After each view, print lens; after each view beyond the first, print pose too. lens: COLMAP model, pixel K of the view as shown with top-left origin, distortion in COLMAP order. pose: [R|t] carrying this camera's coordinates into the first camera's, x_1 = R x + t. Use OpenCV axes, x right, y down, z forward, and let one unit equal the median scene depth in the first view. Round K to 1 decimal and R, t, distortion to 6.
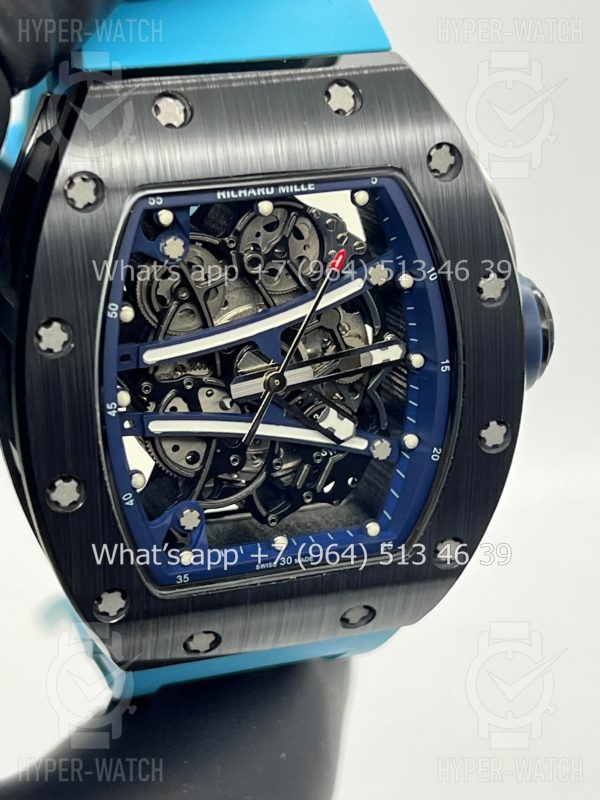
lens RADIAL K [[1884.3, 0, 301.3], [0, 1884.3, 397.3], [0, 0, 1]] dist [0.232382, -0.502615]
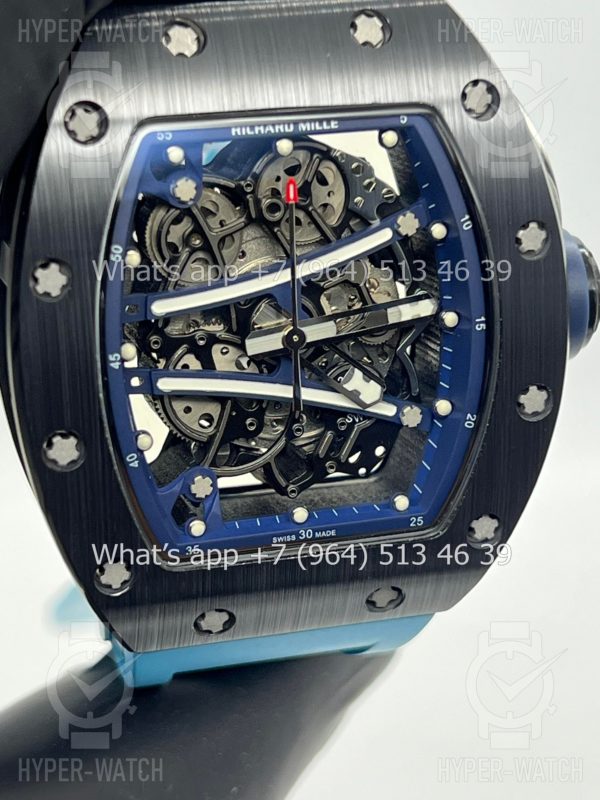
lens RADIAL K [[1884.3, 0, 301.3], [0, 1884.3, 397.3], [0, 0, 1]] dist [0.232382, -0.502615]
pose [[0.998677, 0.011224, -0.050187, 0.036062], [-0.012866, 0.999389, -0.032506, 0.050750], [0.049792, 0.033108, 0.998211, 0.077152]]
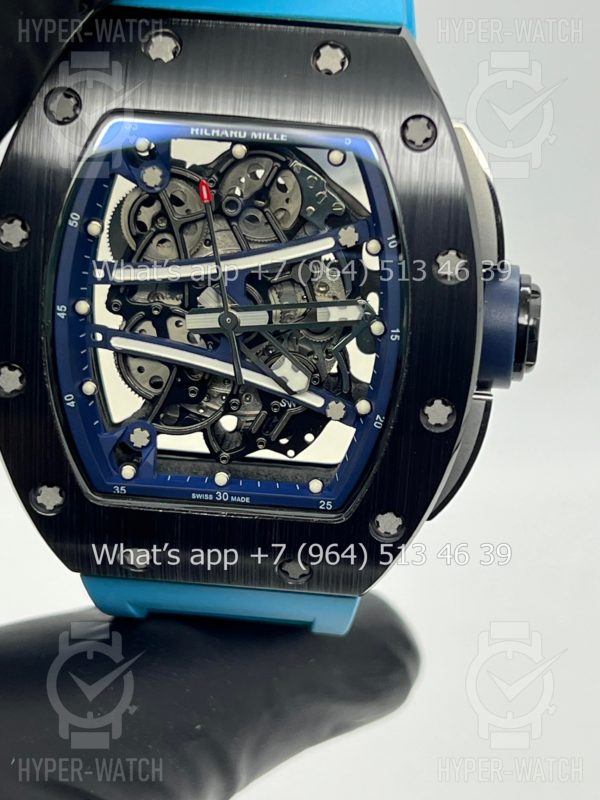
lens RADIAL K [[1884.3, 0, 301.3], [0, 1884.3, 397.3], [0, 0, 1]] dist [0.232382, -0.502615]
pose [[0.922224, 0.172901, -0.345846, 0.390032], [-0.197441, 0.979626, -0.036741, 0.064109], [0.332447, 0.102168, 0.937572, 0.035885]]
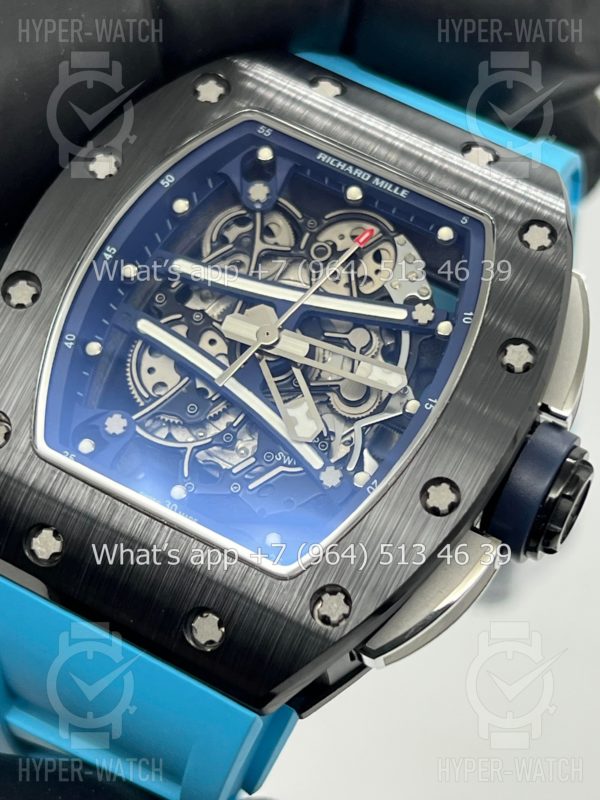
lens RADIAL K [[1884.3, 0, 301.3], [0, 1884.3, 397.3], [0, 0, 1]] dist [0.232382, -0.502615]
pose [[0.786933, 0.314991, -0.530582, 0.511629], [-0.585726, 0.651779, -0.481777, 0.458125], [0.194066, 0.689902, 0.697405, 0.357477]]
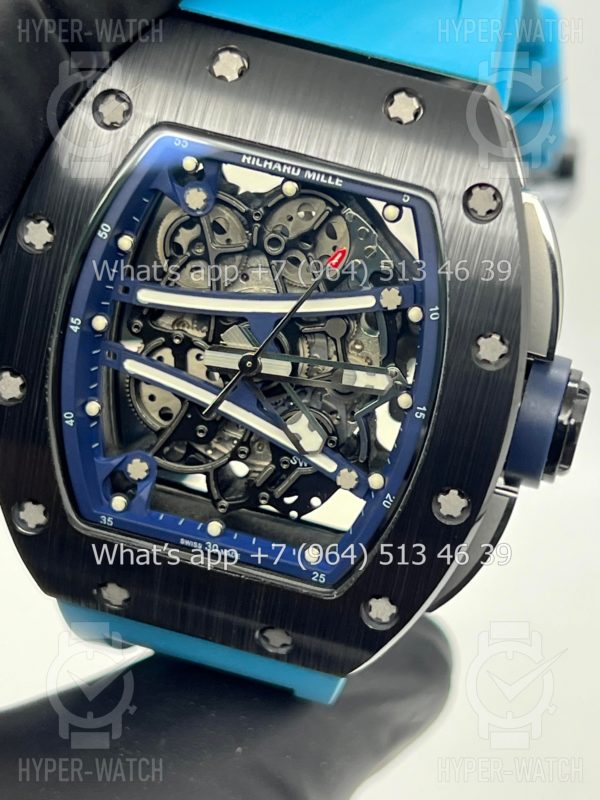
lens RADIAL K [[1884.3, 0, 301.3], [0, 1884.3, 397.3], [0, 0, 1]] dist [0.232382, -0.502615]
pose [[0.850303, 0.334504, -0.406314, 0.408165], [-0.368777, 0.929495, -0.006528, 0.004355], [0.375483, 0.155390, 0.913710, 0.120854]]
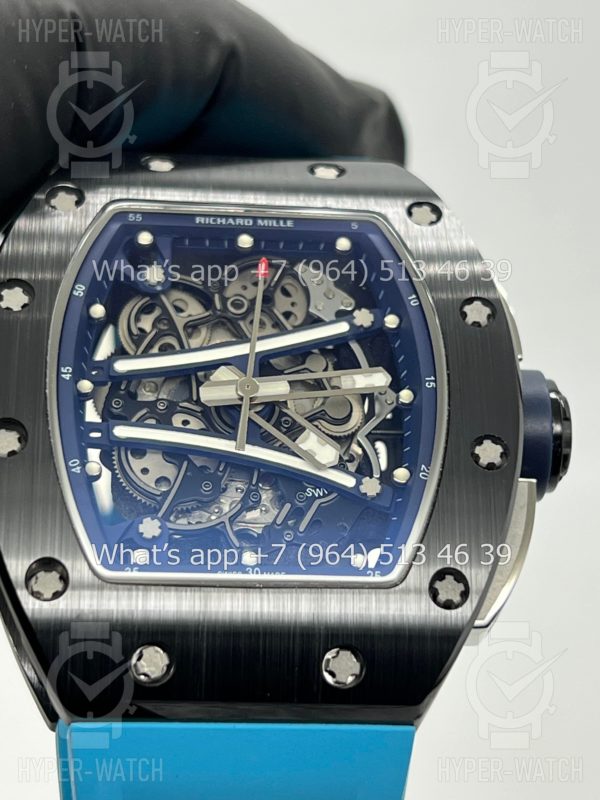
lens RADIAL K [[1884.3, 0, 301.3], [0, 1884.3, 397.3], [0, 0, 1]] dist [0.232382, -0.502615]
pose [[0.976137, -0.090888, -0.197218, 0.200748], [-0.071937, 0.721574, -0.688590, 0.650032], [0.204892, 0.686345, 0.697817, 0.335621]]
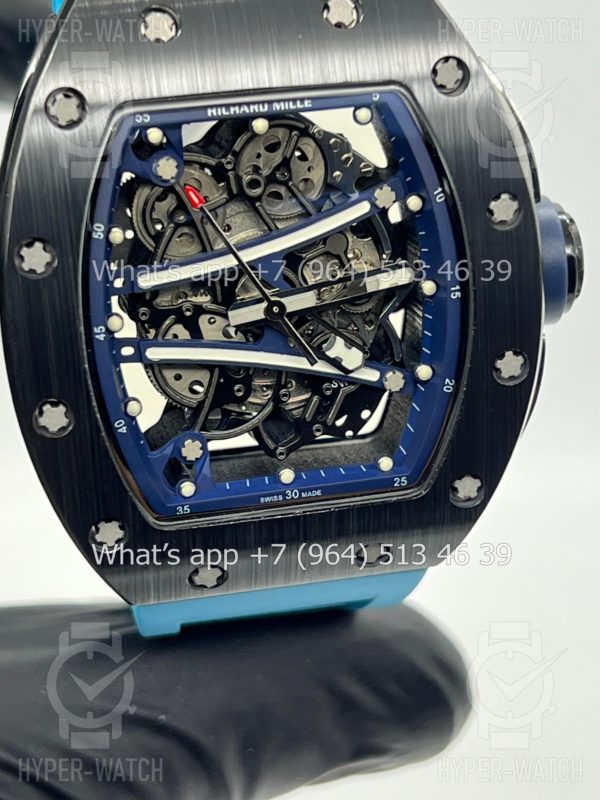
lens RADIAL K [[1884.3, 0, 301.3], [0, 1884.3, 397.3], [0, 0, 1]] dist [0.232382, -0.502615]
pose [[0.991001, 0.006488, -0.133695, 0.128392], [-0.006192, 0.999977, 0.002628, 0.034841], [0.133709, -0.001777, 0.991019, 0.041421]]
